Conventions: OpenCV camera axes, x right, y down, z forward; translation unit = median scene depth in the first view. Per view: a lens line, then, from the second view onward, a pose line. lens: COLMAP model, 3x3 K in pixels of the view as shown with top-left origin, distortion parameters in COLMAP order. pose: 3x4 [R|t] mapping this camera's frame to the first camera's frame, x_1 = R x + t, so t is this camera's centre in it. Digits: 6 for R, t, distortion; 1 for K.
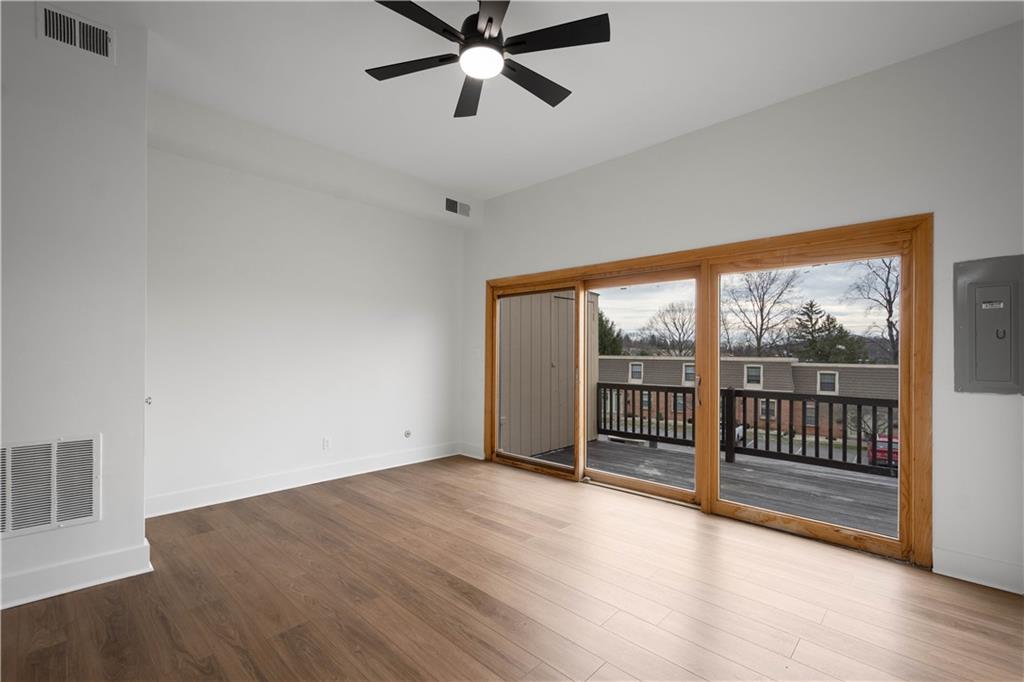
lens RADIAL K [[453.5, 0, 508.7], [0, 453.5, 363.5], [0, 0, 1]] dist [0.011168, -0.000081]
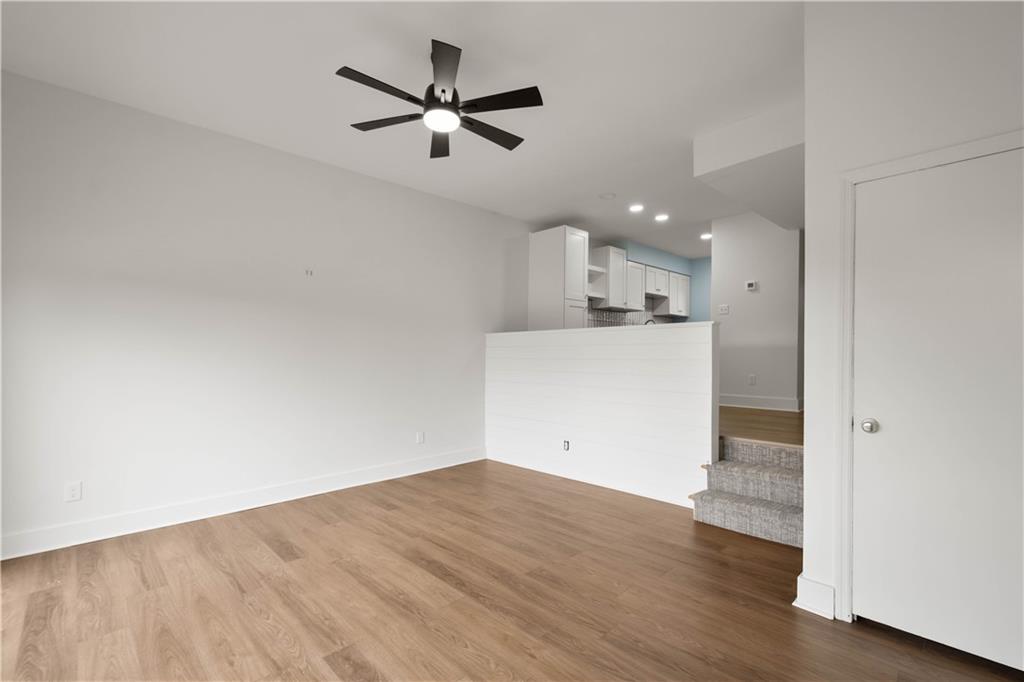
lens RADIAL K [[453.5, 0, 508.7], [0, 453.5, 363.5], [0, 0, 1]] dist [0.011168, -0.000081]
pose [[-0.998714, -0.008633, 0.049955, -0.183780], [-0.006482, 0.999052, 0.043051, -0.038254], [-0.050279, 0.042672, -0.997823, 1.321422]]
